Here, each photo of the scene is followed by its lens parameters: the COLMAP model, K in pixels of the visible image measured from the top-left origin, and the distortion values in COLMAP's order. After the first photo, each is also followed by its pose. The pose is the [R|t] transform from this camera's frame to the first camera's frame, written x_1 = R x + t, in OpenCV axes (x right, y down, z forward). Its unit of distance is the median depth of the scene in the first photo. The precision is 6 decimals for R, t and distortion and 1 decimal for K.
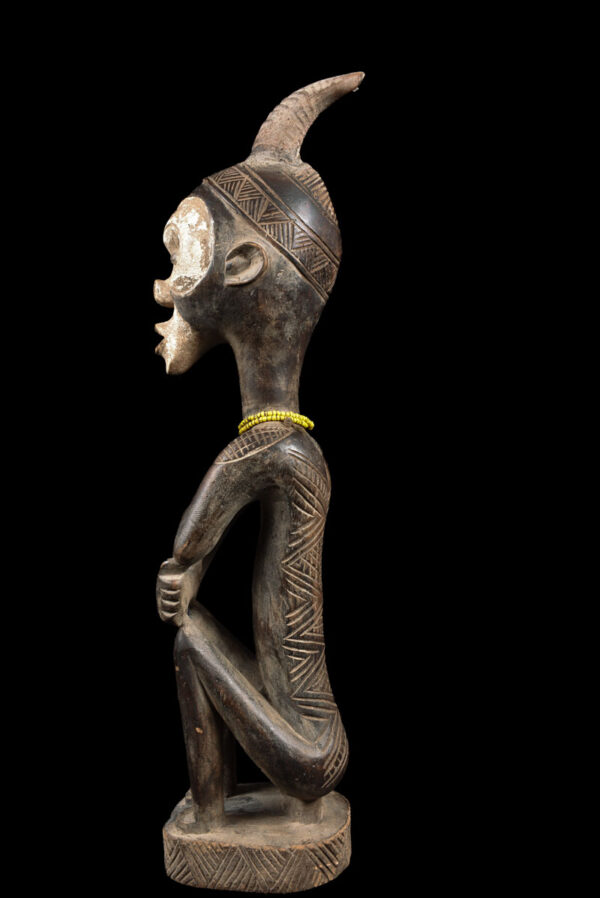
lens RADIAL K [[835.8, 0, 298.9], [0, 835.8, 446.8], [0, 0, 1]] dist [-0.084475, 0.000000]
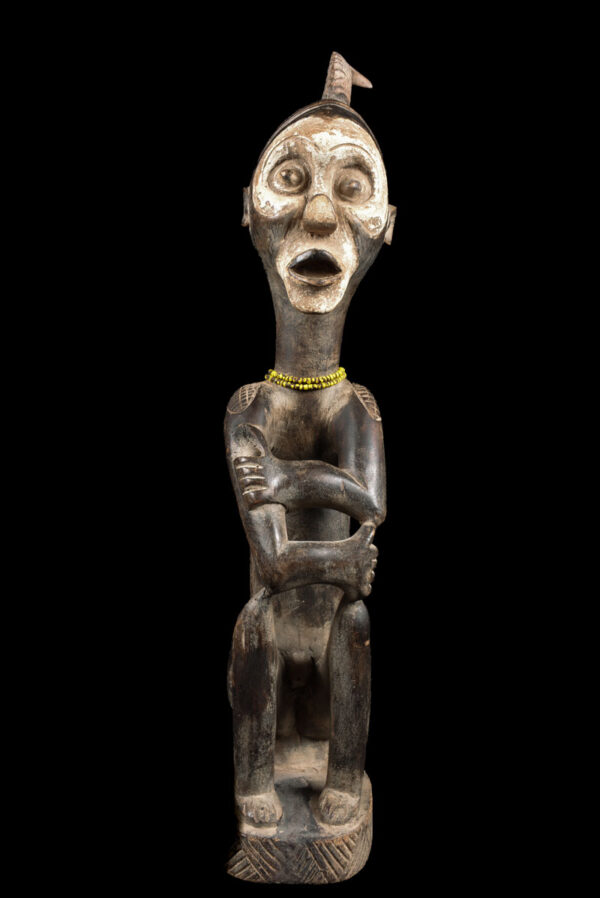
lens RADIAL K [[835.8, 0, 298.3], [0, 835.8, 448.1], [0, 0, 1]] dist [-0.084475, 0.000000]
pose [[-0.090893, -0.039645, 0.995071, -1.053998], [-0.022080, 0.999042, 0.037787, 0.017684], [-0.995616, -0.018536, -0.091682, 1.166742]]
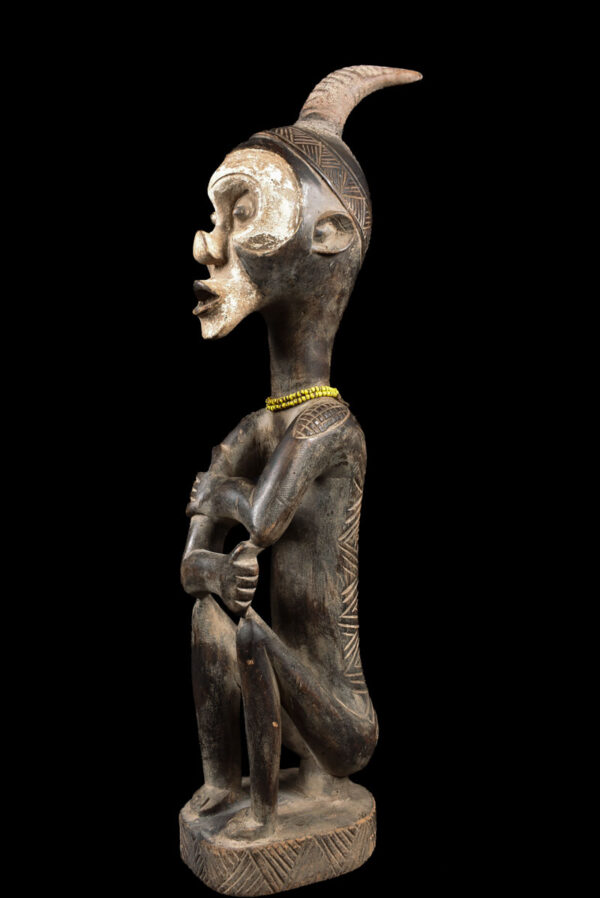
lens RADIAL K [[835.8, 0, 298.2], [0, 835.8, 447.2], [0, 0, 1]] dist [-0.084475, 0.000000]
pose [[0.791878, 0.016061, 0.610468, -0.667651], [-0.019093, 0.999817, -0.001539, 0.031526], [-0.610381, -0.010437, 0.792039, 0.246355]]
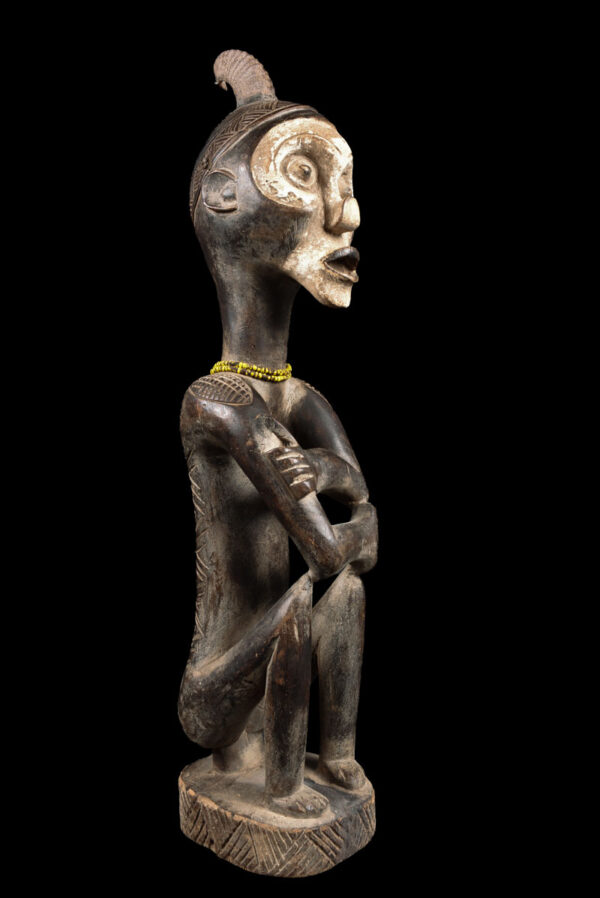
lens RADIAL K [[835.8, 0, 296.5], [0, 835.8, 451.2], [0, 0, 1]] dist [-0.084475, 0.000000]
pose [[-0.819482, 0.009301, 0.573030, -0.662310], [0.025432, 0.999474, 0.020147, 0.049884], [-0.572541, 0.031083, -0.819287, 1.875852]]
